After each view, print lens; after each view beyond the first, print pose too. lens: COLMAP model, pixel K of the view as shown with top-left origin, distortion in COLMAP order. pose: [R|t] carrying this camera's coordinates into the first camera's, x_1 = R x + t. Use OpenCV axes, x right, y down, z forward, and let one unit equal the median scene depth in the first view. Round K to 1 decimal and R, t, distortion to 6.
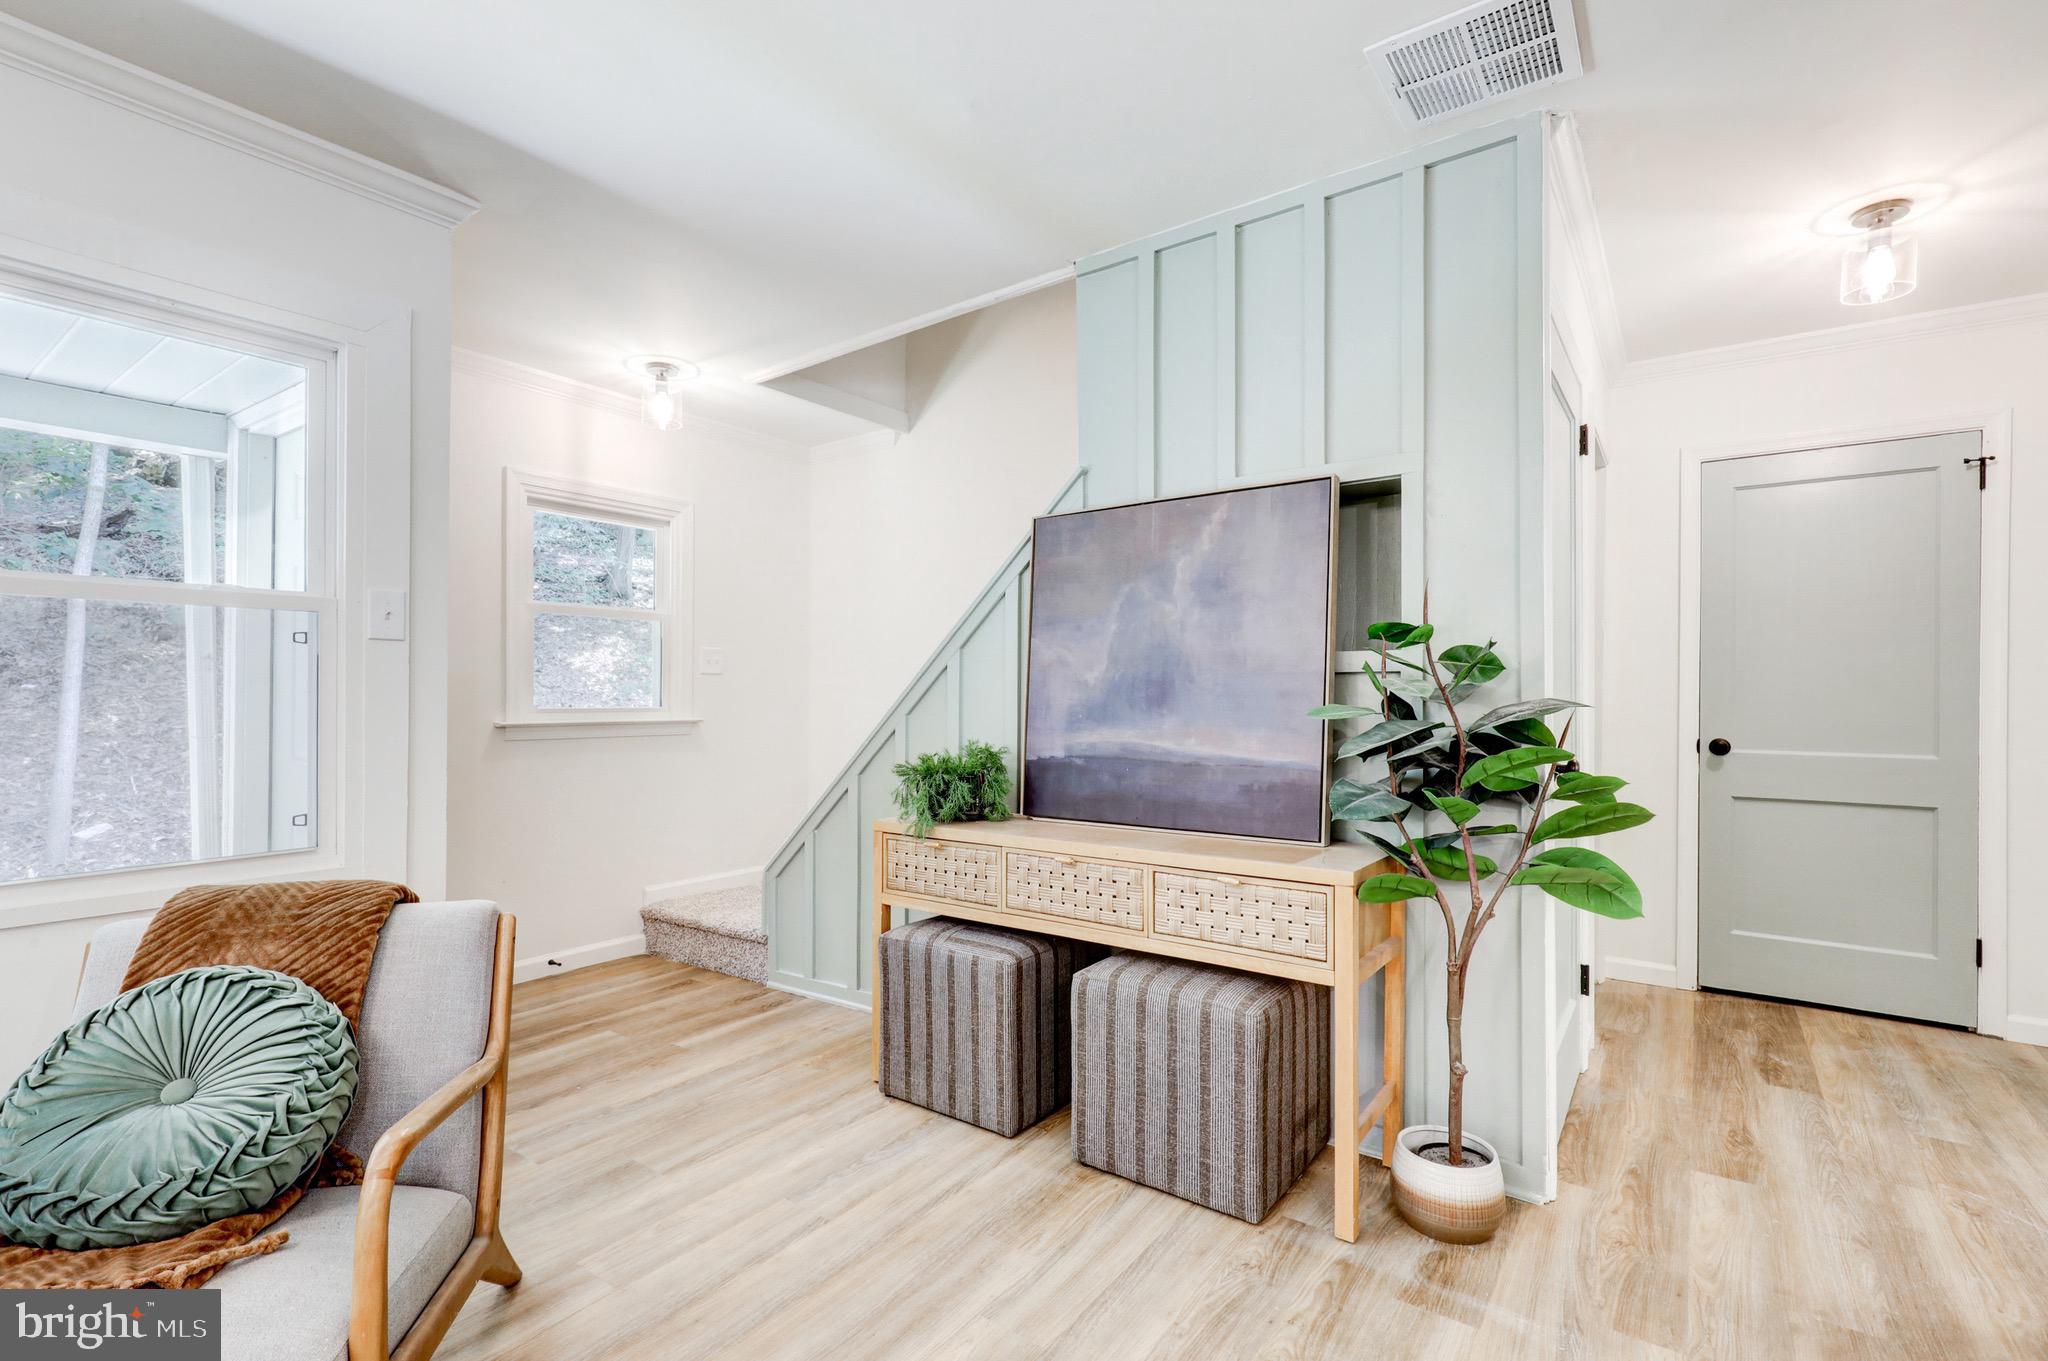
lens RADIAL K [[945.2, 0, 1024.0], [0, 945.2, 680.5], [0, 0, 1]] dist [-0.000332, 0.000110]
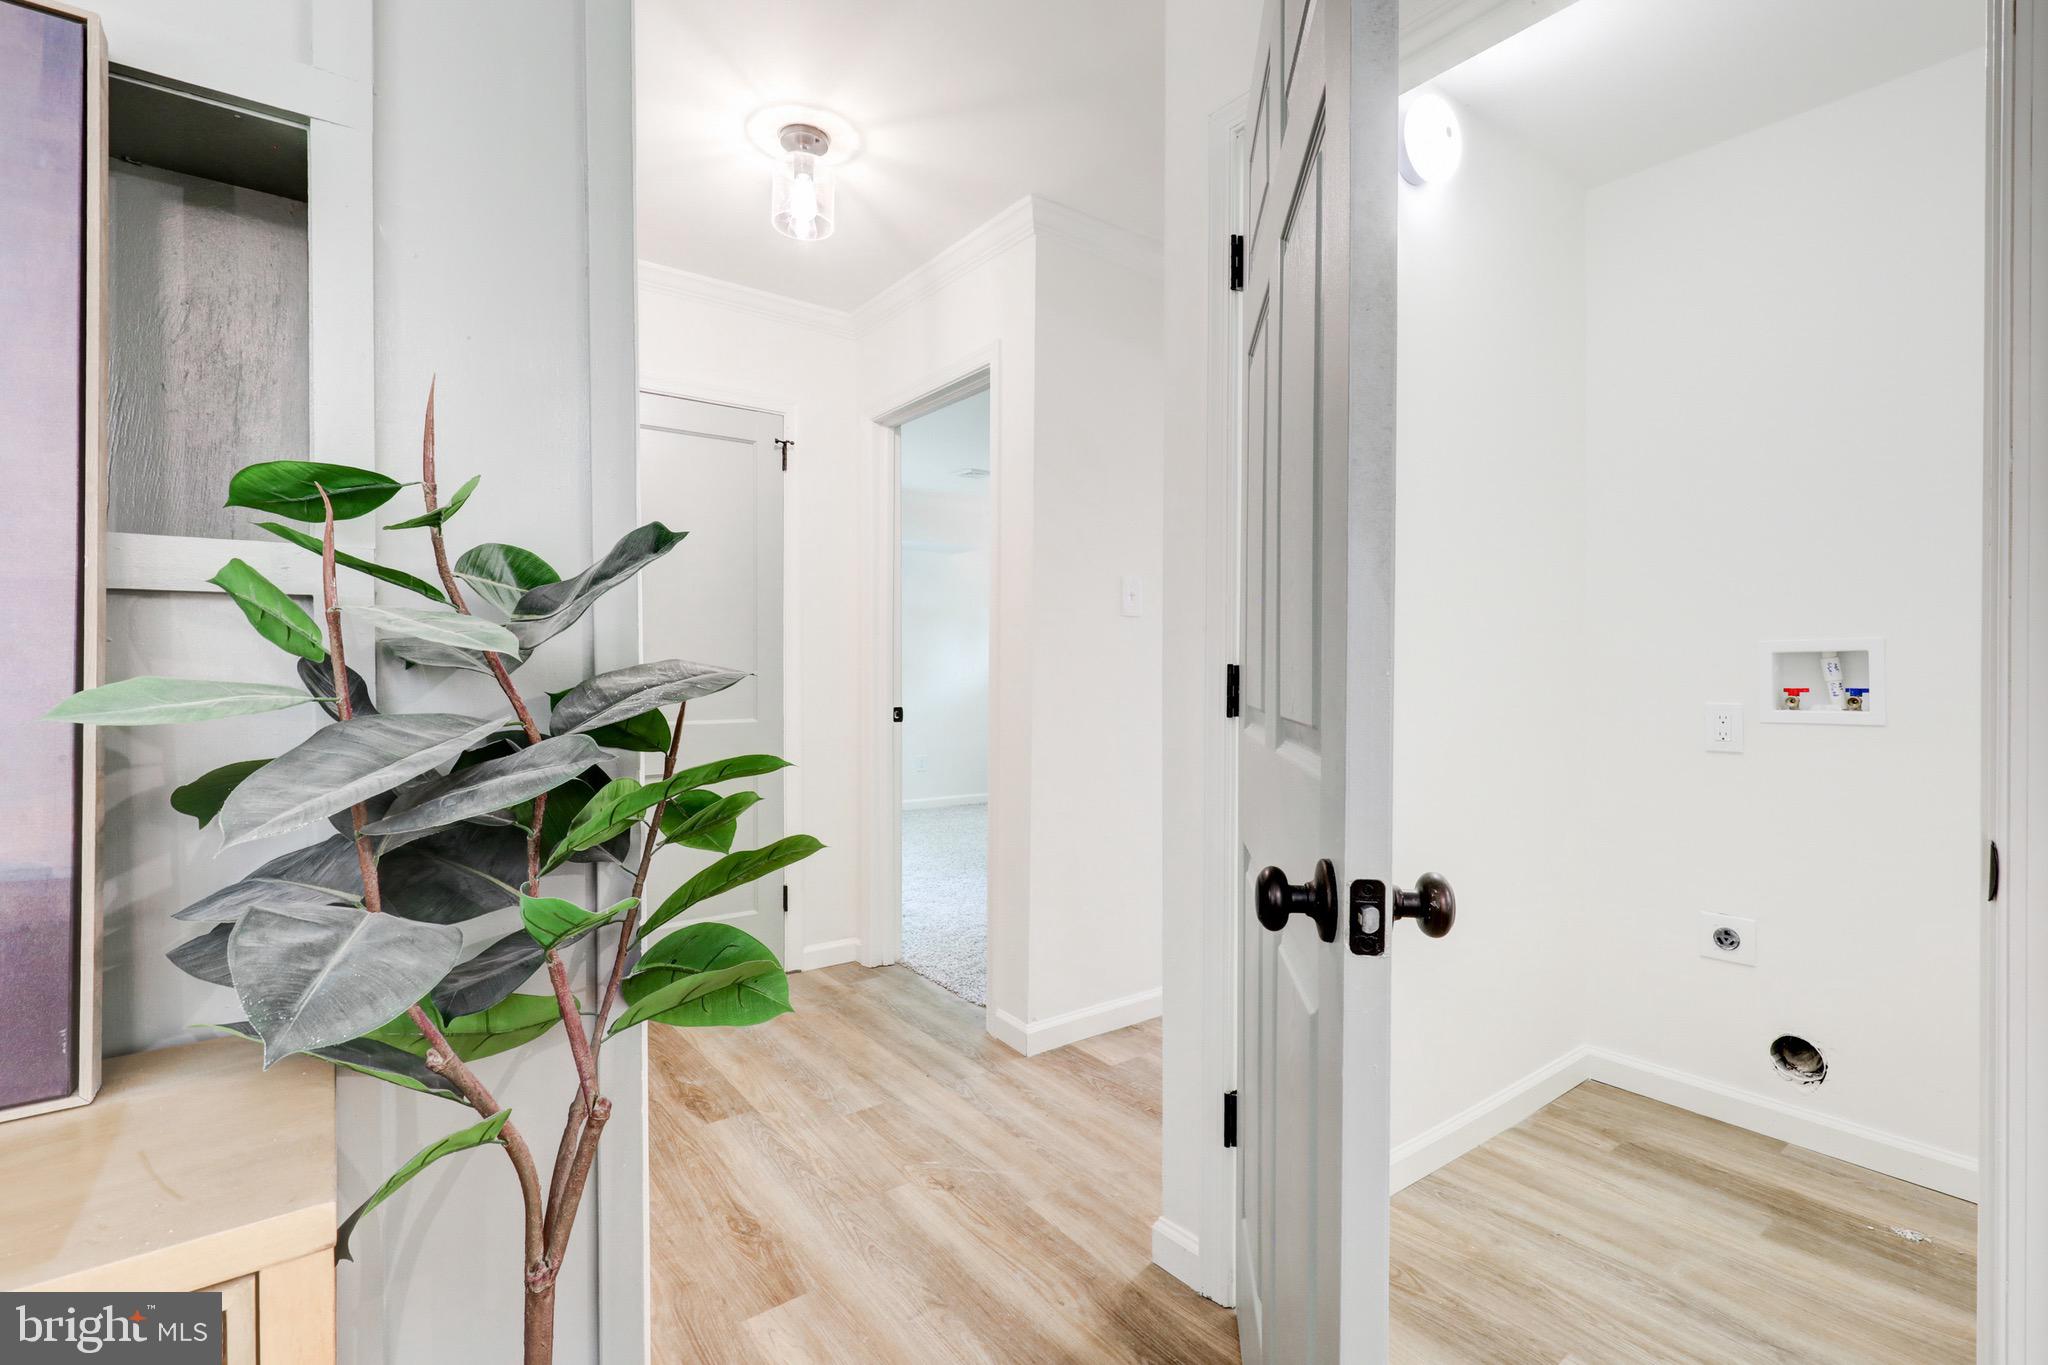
lens RADIAL K [[933.5, 0, 1020.7], [0, 933.5, 670.3], [0, 0, 1]] dist [0.001390, 0.000346]
pose [[0.296173, -0.009742, 0.955085, 0.095629], [-0.010666, 0.999852, 0.013506, 0.013630], [-0.955075, -0.014187, 0.296025, 0.565971]]
